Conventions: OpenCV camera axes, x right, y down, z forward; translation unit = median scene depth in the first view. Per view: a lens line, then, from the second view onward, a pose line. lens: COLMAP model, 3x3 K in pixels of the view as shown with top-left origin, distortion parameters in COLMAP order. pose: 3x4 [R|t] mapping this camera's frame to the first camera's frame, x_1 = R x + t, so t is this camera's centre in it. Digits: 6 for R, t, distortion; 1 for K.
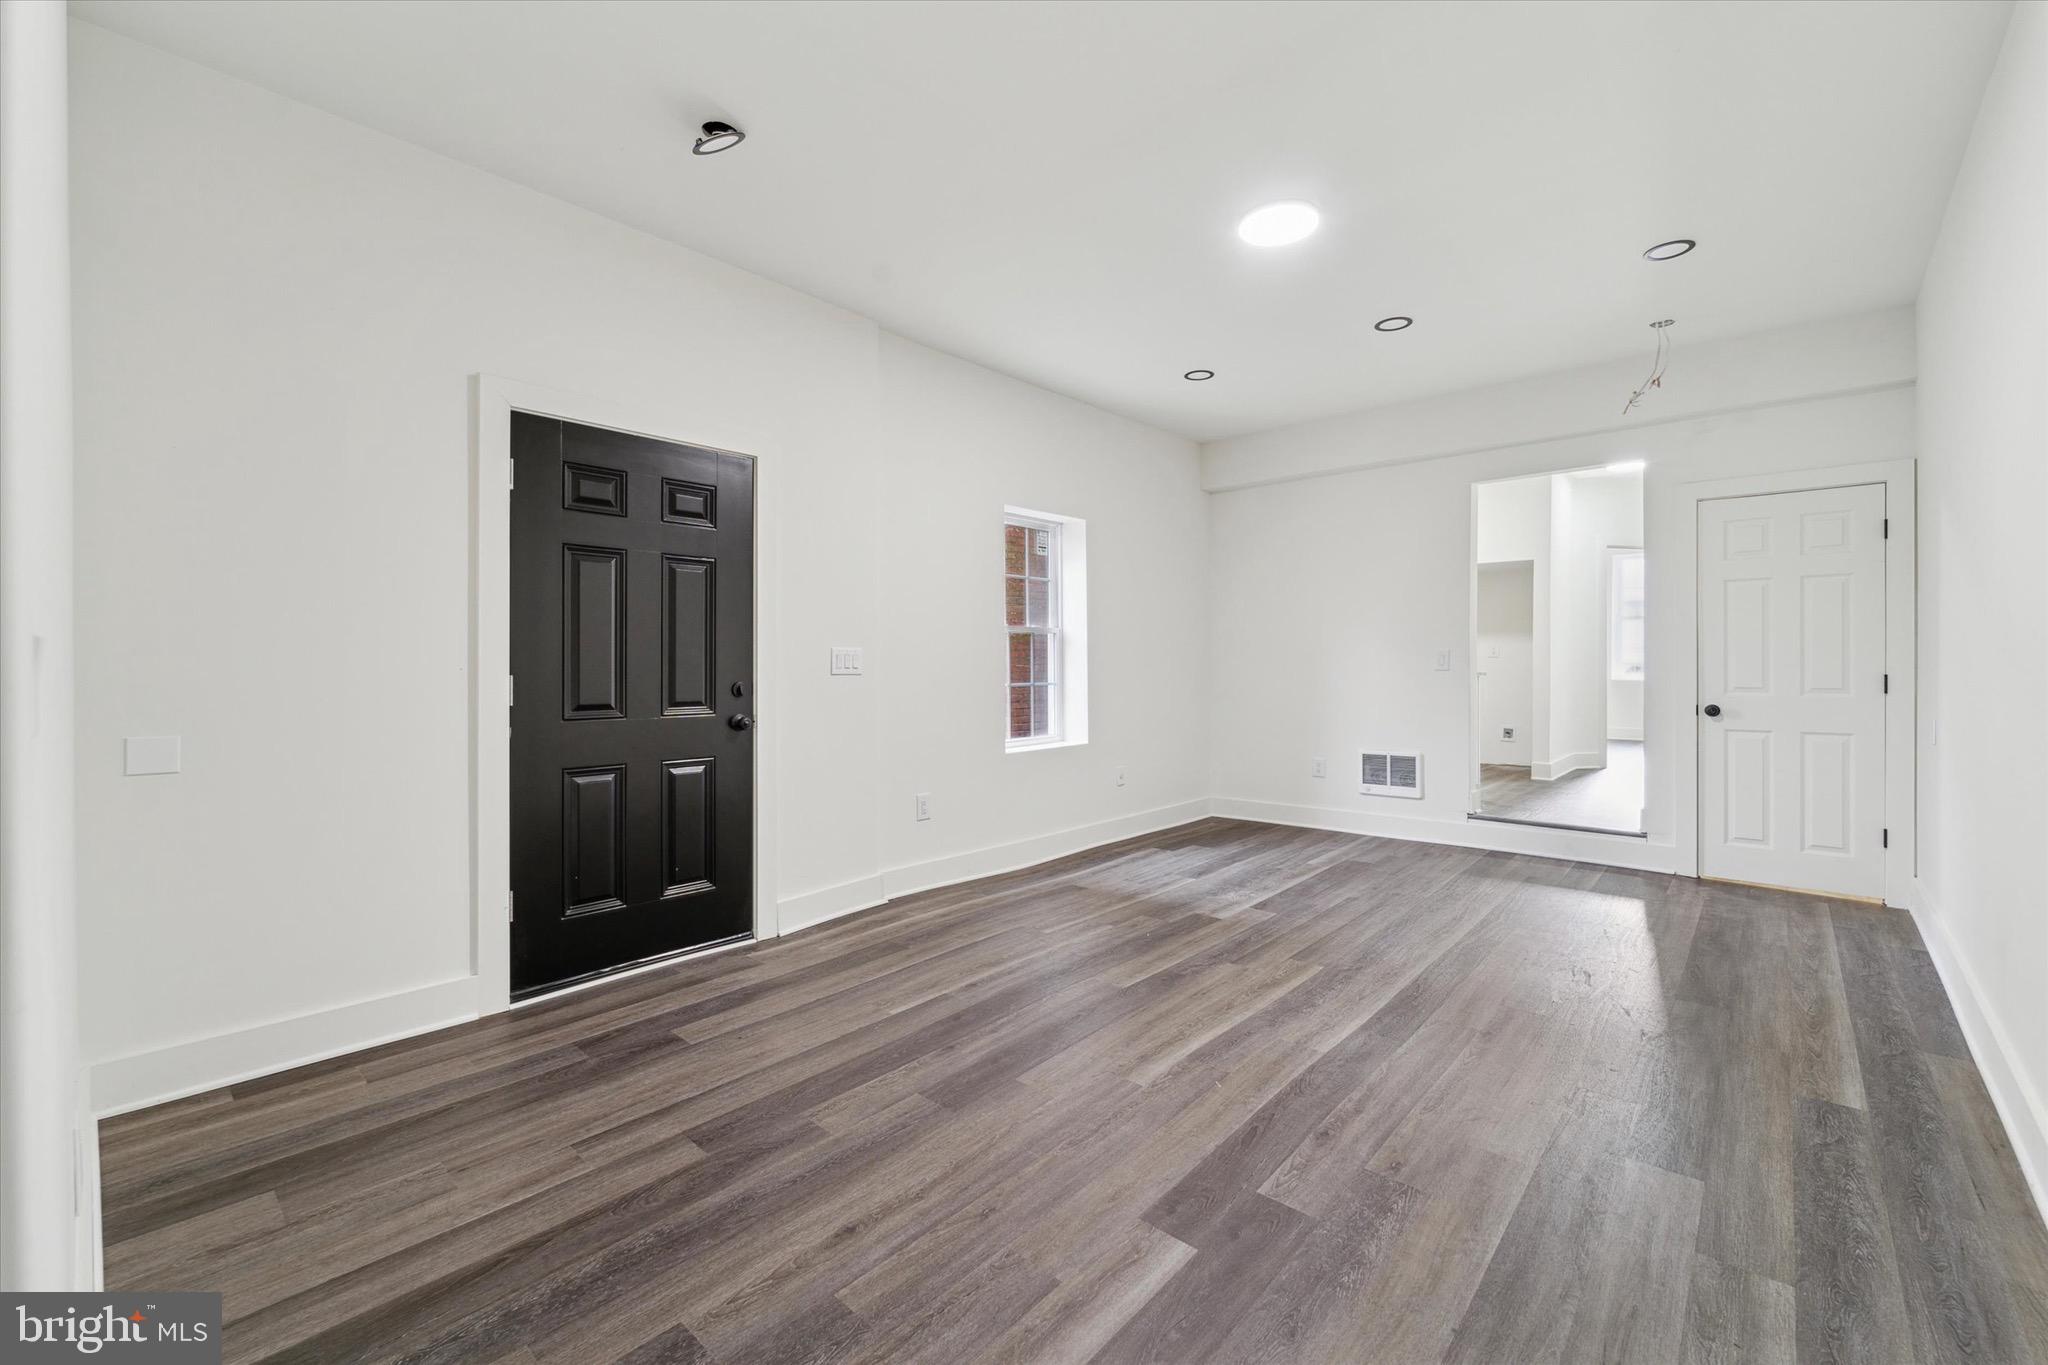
lens RADIAL K [[847.2, 0, 1026.2], [0, 847.2, 668.0], [0, 0, 1]] dist [-0.001142, -0.000317]
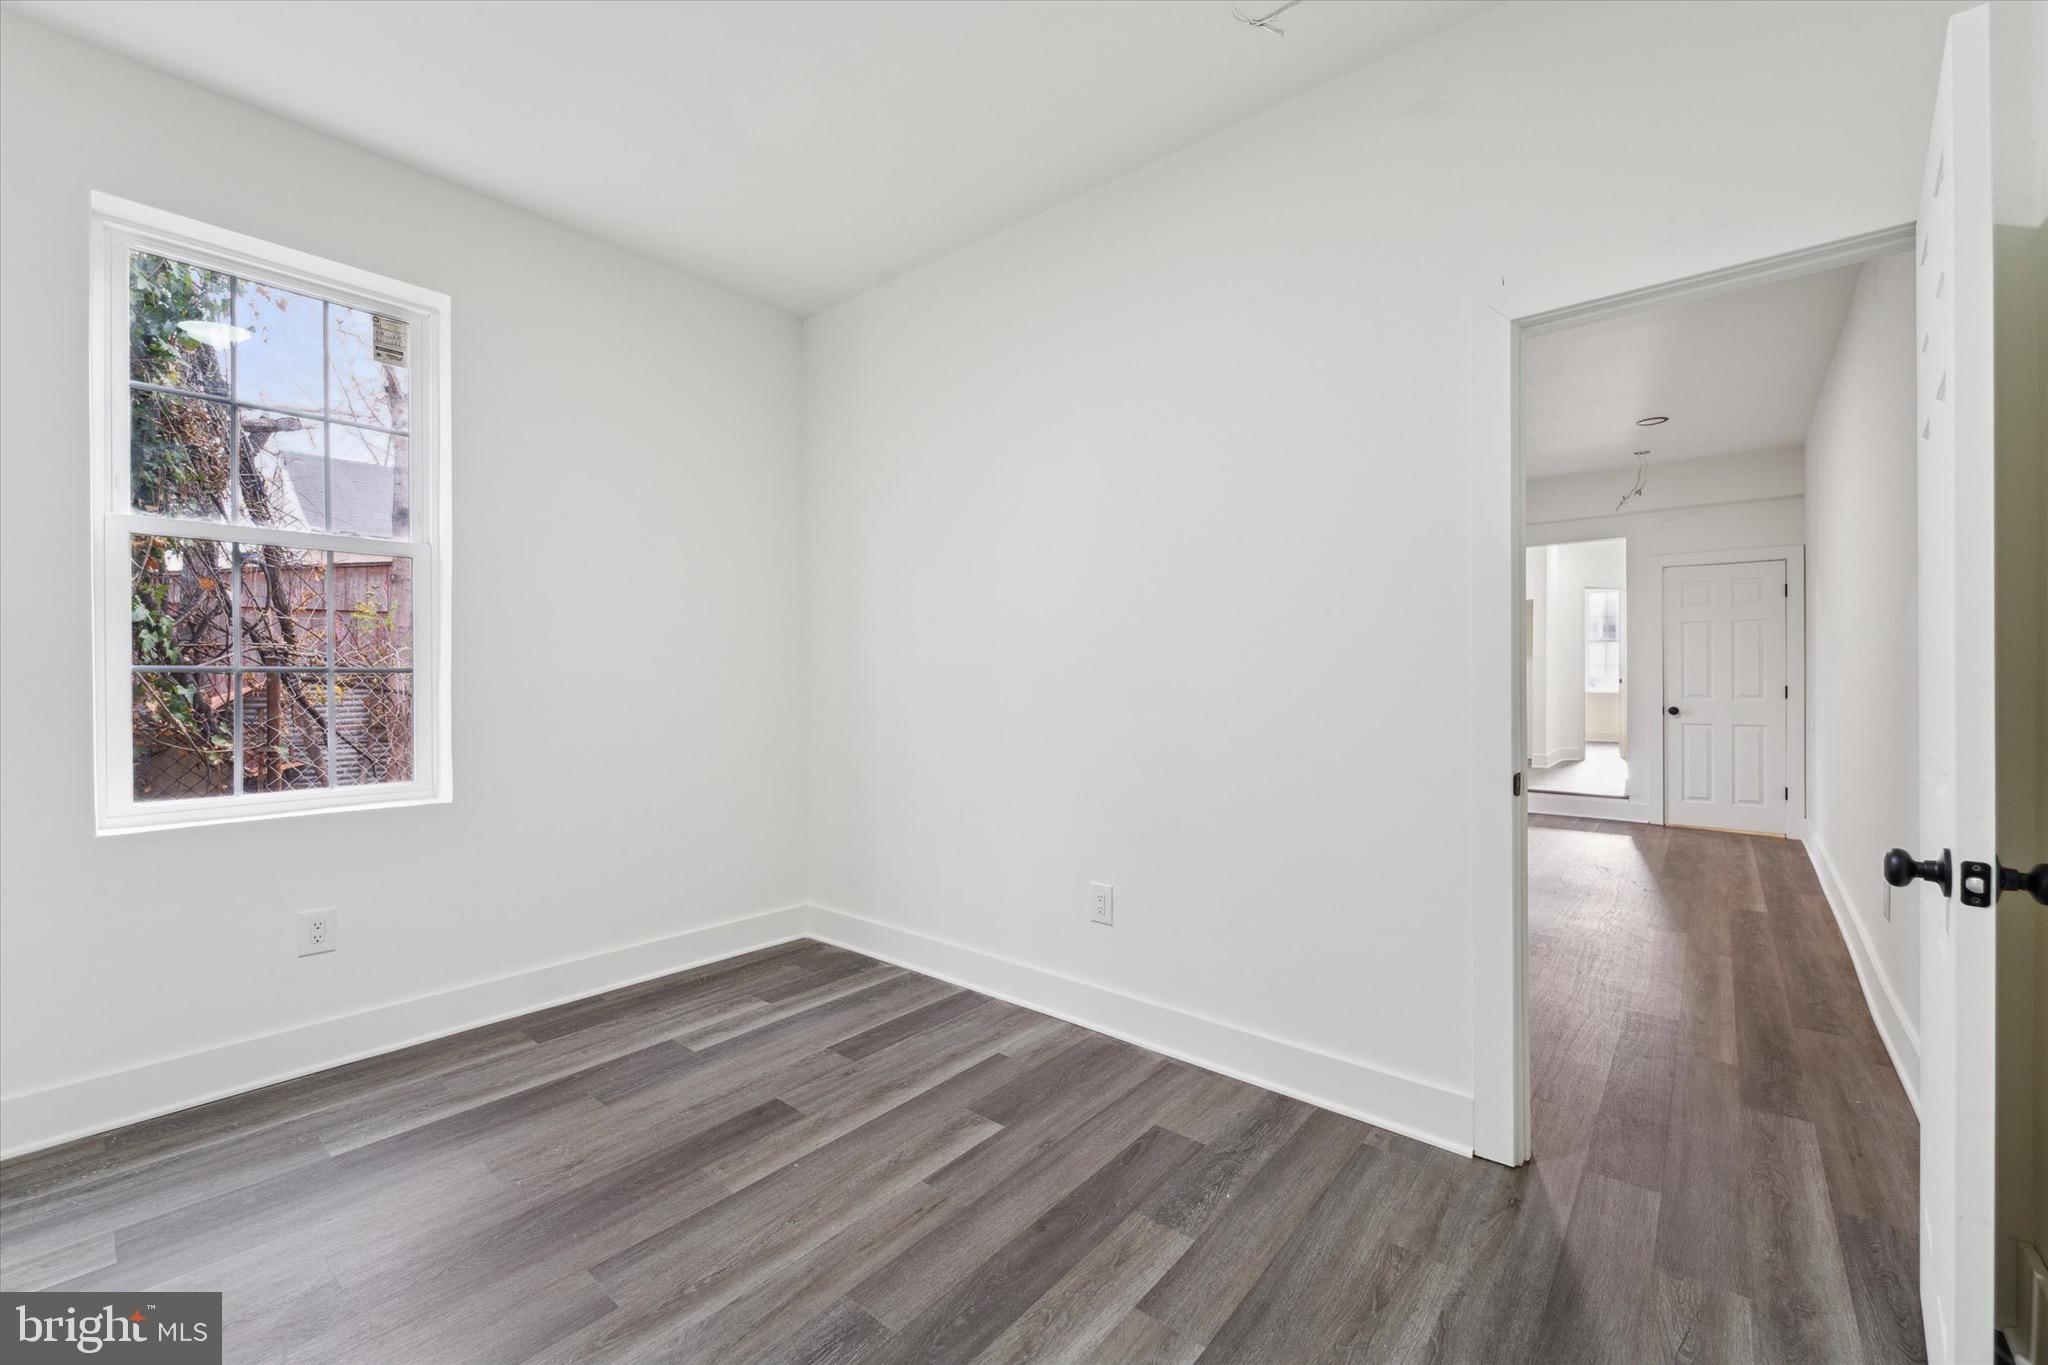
lens RADIAL K [[824.0, 0, 1026.7], [0, 824.0, 682.2], [0, 0, 1]] dist [-0.000041, -0.002285]
pose [[0.999435, -0.001821, 0.033565, -0.514011], [0.001866, 0.999997, -0.001329, 0.000968], [-0.033562, 0.001391, 0.999436, -0.557696]]
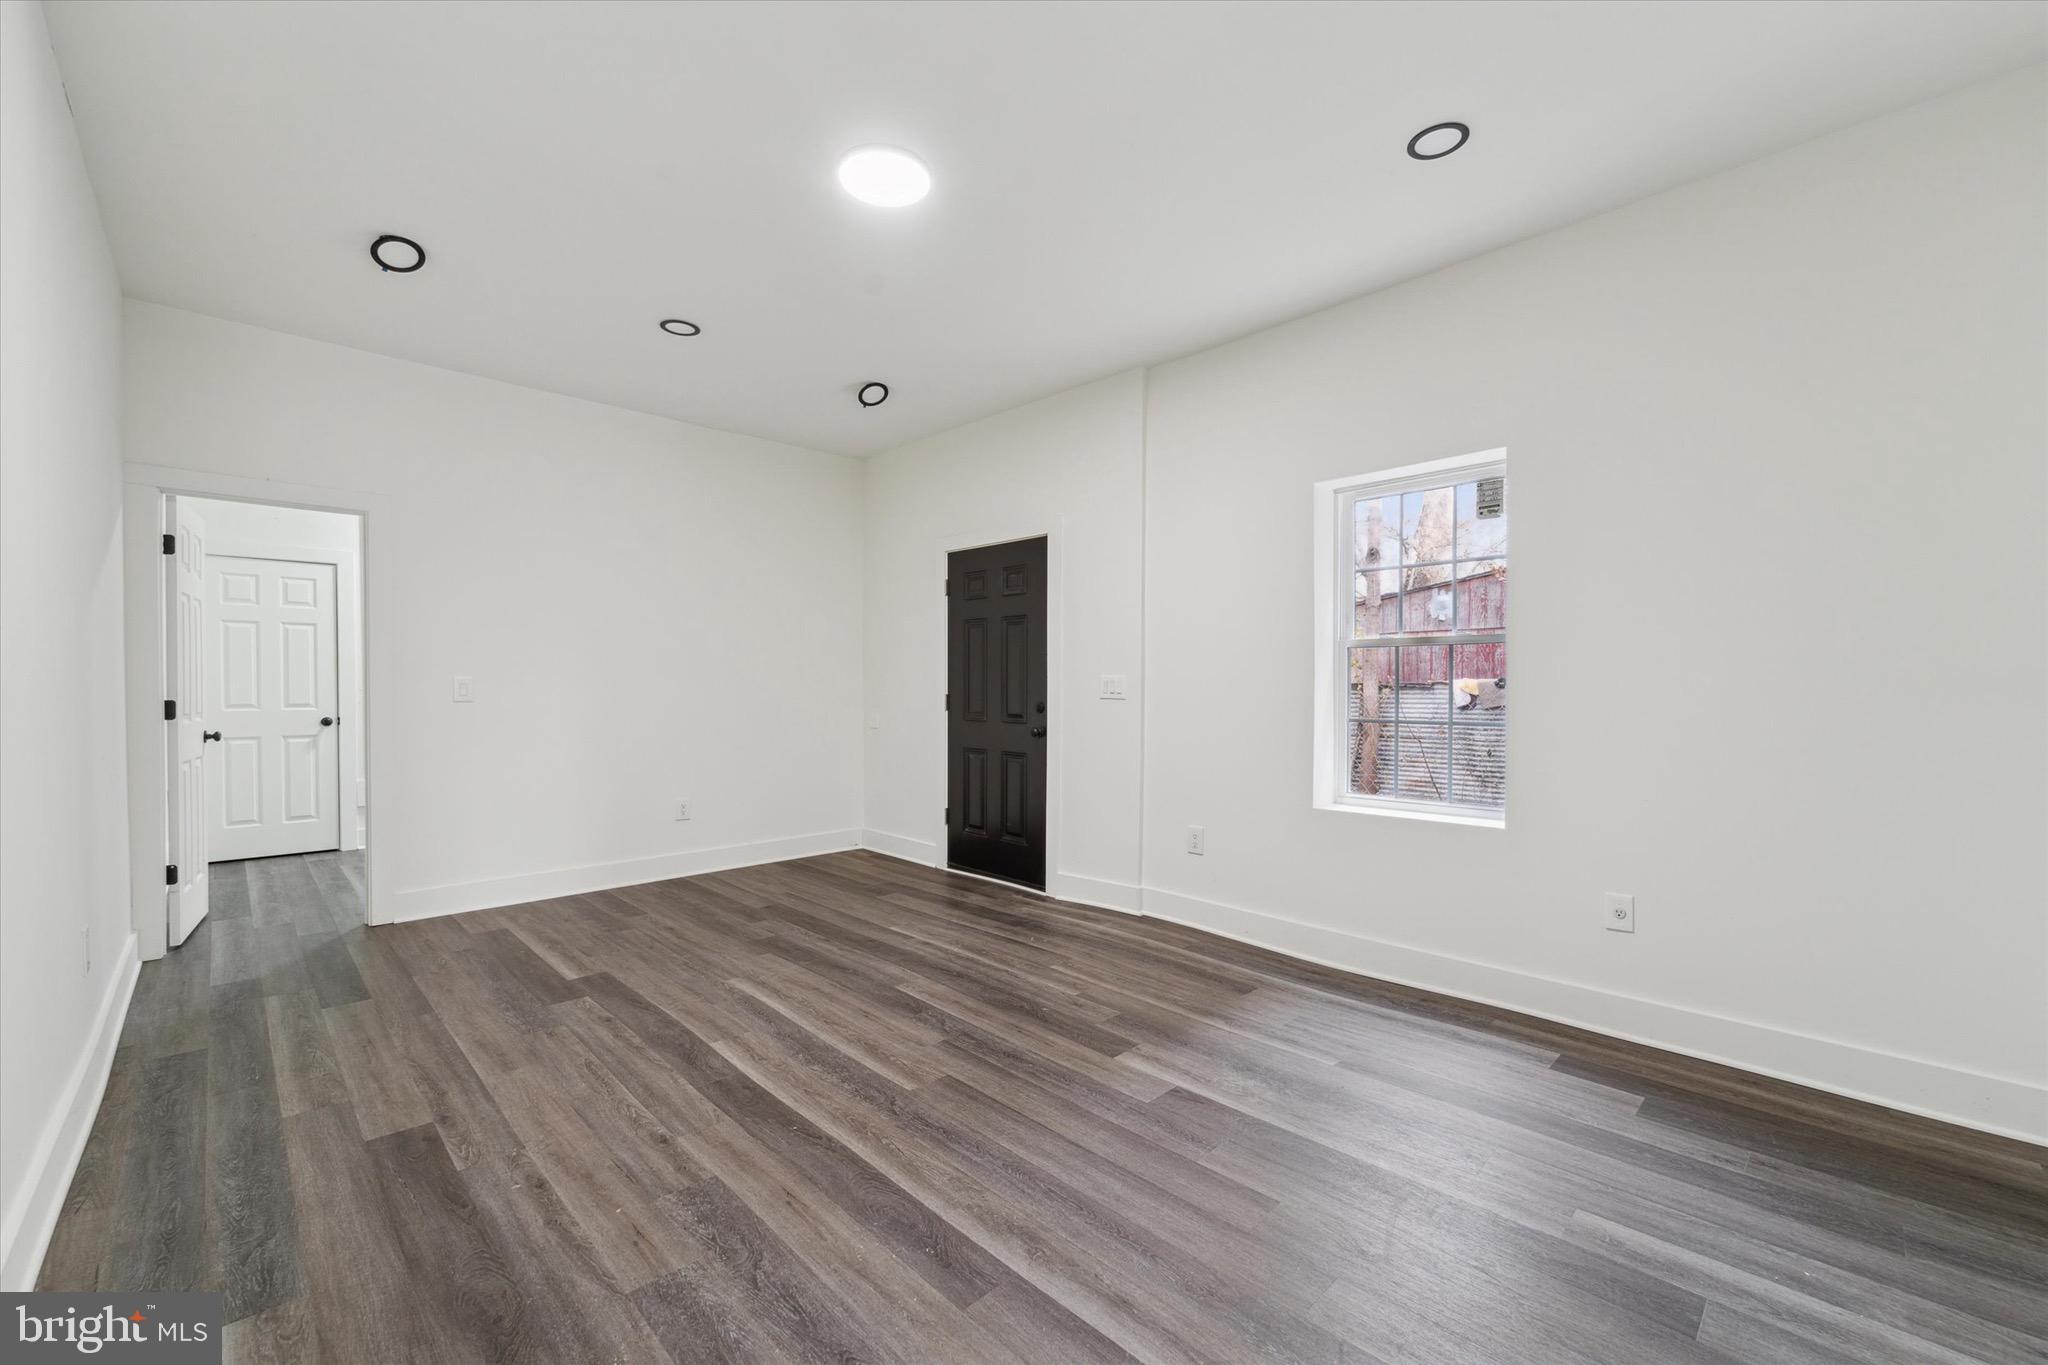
lens RADIAL K [[830.5, 0, 1023.2], [0, 830.5, 700.1], [0, 0, 1]] dist [-0.000329, -0.000469]
pose [[-0.070268, 0.020865, -0.997310, 1.095164], [-0.008244, 0.999735, 0.021496, -0.016276], [0.997494, 0.009733, -0.070078, 1.162117]]
